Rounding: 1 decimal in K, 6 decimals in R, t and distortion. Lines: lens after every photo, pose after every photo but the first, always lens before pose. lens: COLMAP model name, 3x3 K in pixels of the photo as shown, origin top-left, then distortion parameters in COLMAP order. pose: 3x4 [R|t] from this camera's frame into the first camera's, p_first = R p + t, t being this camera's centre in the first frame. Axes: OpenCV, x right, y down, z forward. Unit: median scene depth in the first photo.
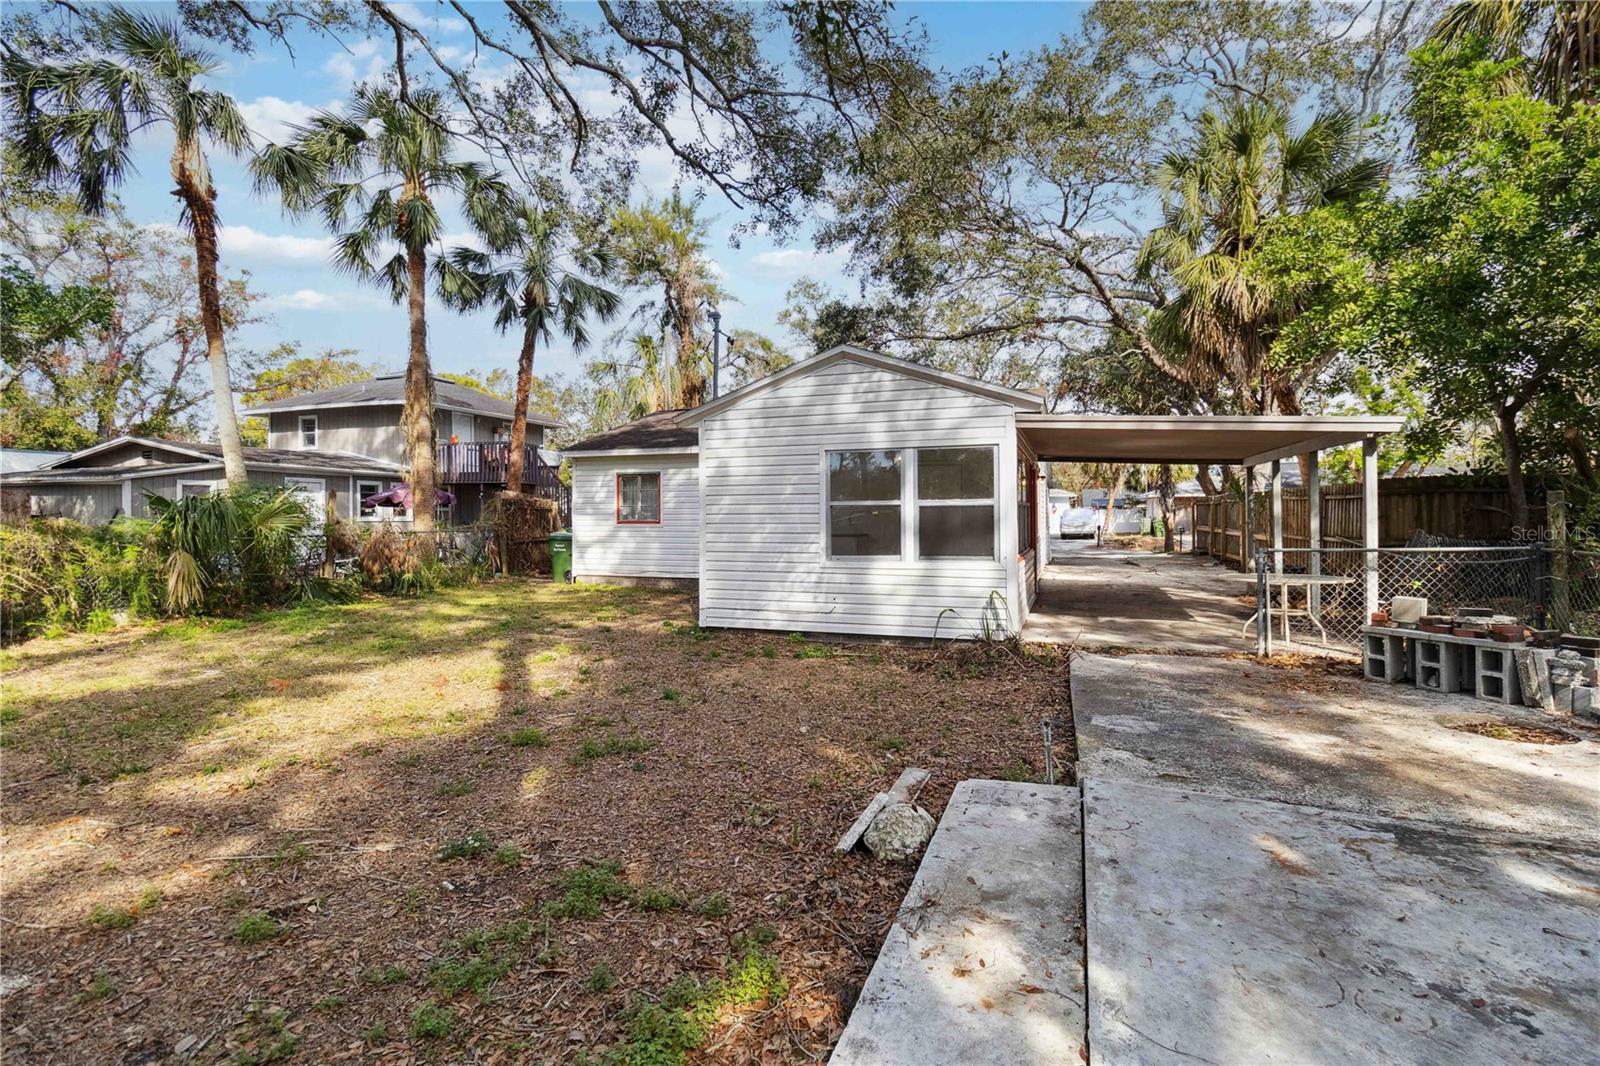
lens RADIAL K [[745.8, 0, 805.2], [0, 745.8, 516.9], [0, 0, 1]] dist [0.000215, 0.000631]
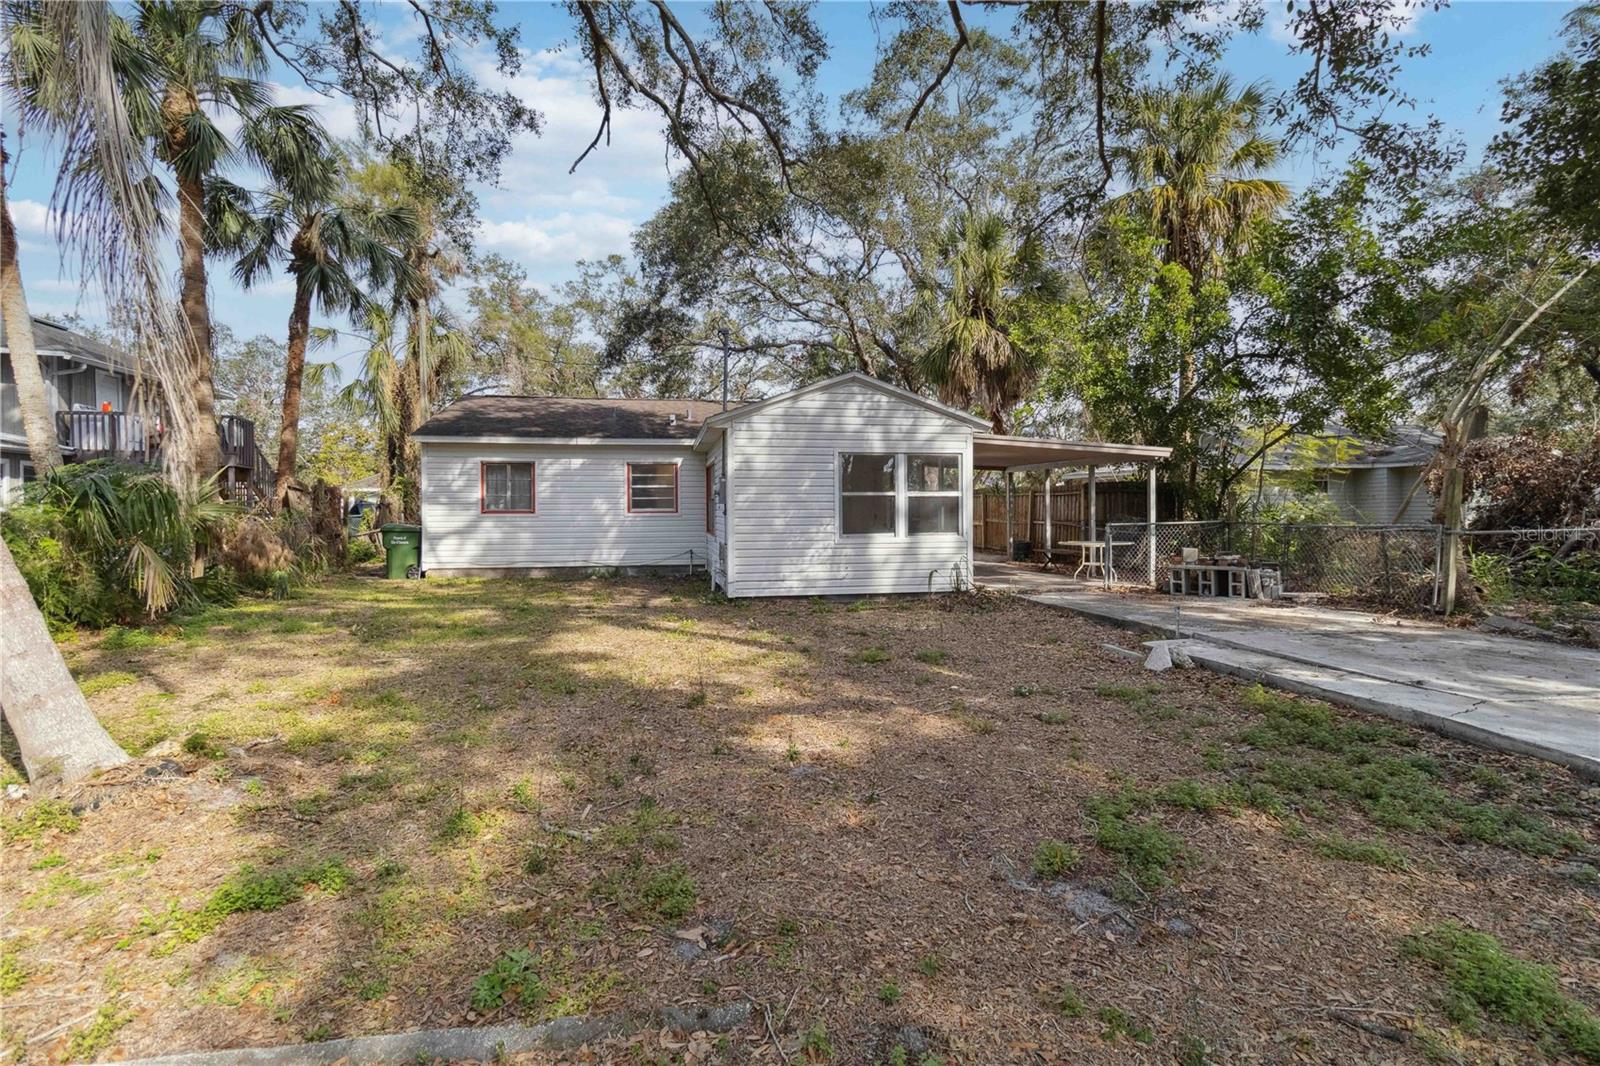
lens RADIAL K [[745.8, 0, 805.2], [0, 745.8, 516.9], [0, 0, 1]] dist [0.000215, 0.000631]
pose [[0.867051, -0.003951, 0.498203, -0.663994], [0.001110, 0.999981, 0.005999, 0.014246], [-0.498217, -0.004648, 0.867040, -0.082411]]
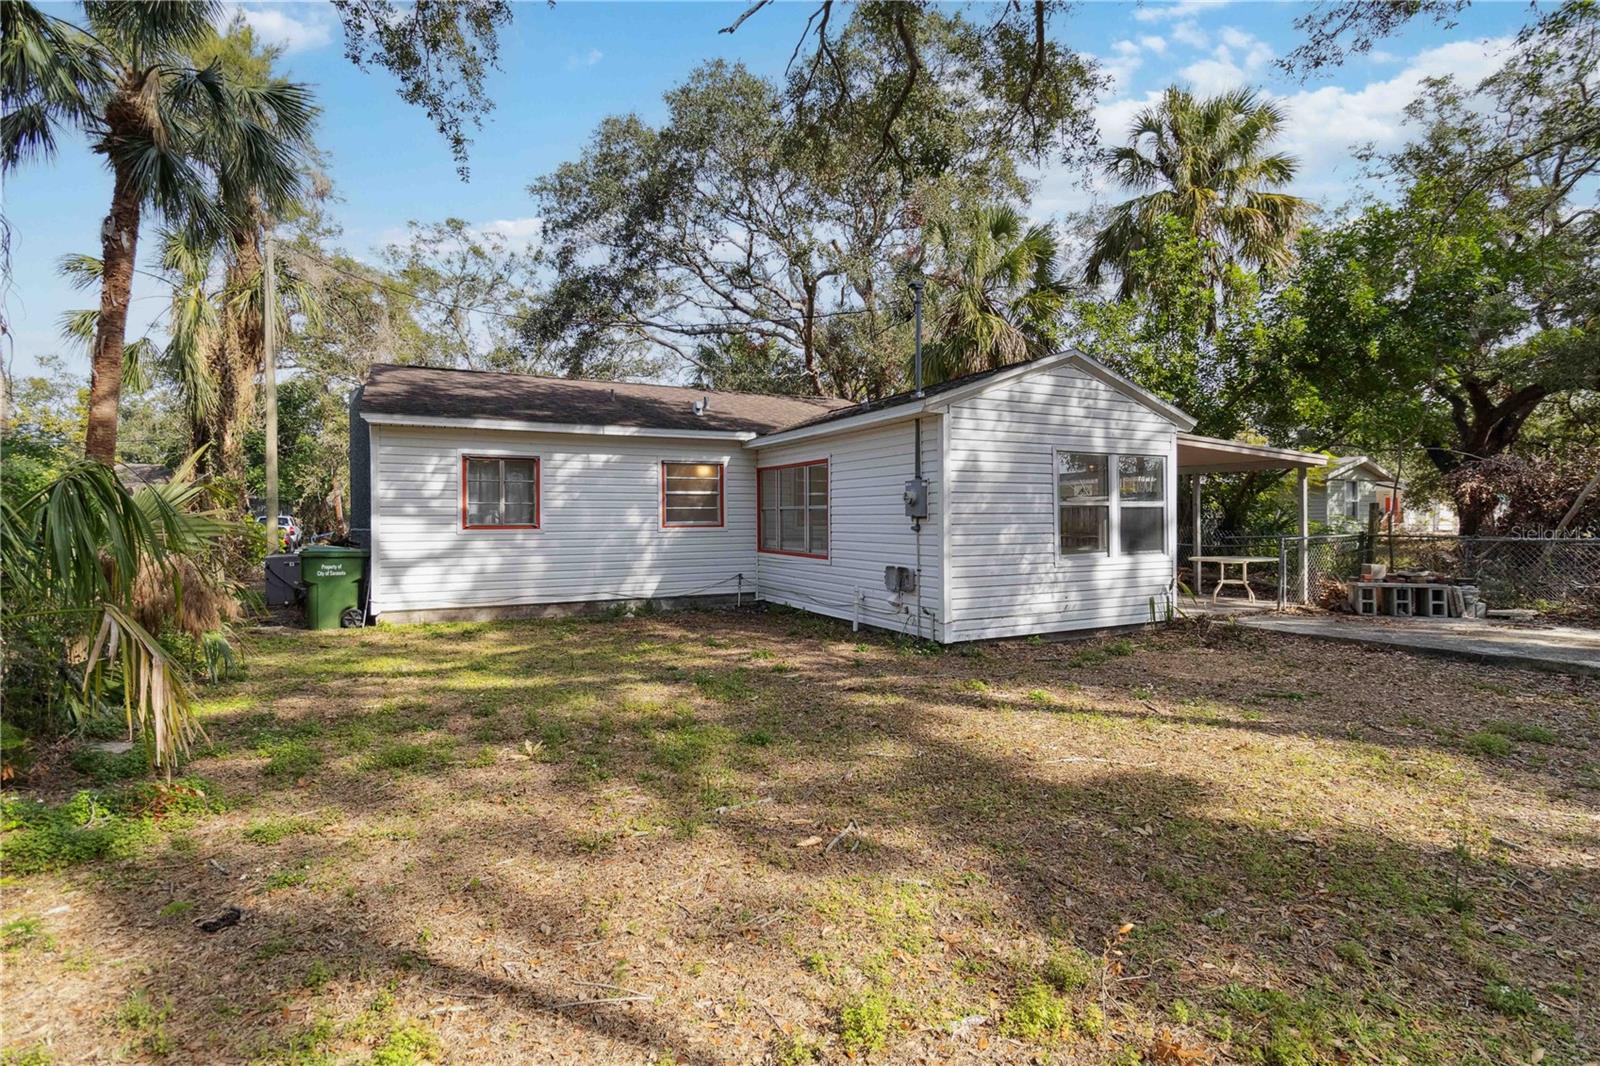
lens RADIAL K [[745.8, 0, 805.2], [0, 745.8, 516.9], [0, 0, 1]] dist [0.000215, 0.000631]
pose [[0.685900, 0.004760, 0.727680, -0.951774], [0.002925, 0.999953, -0.009297, 0.008850], [-0.727689, 0.008505, 0.685854, 0.565400]]
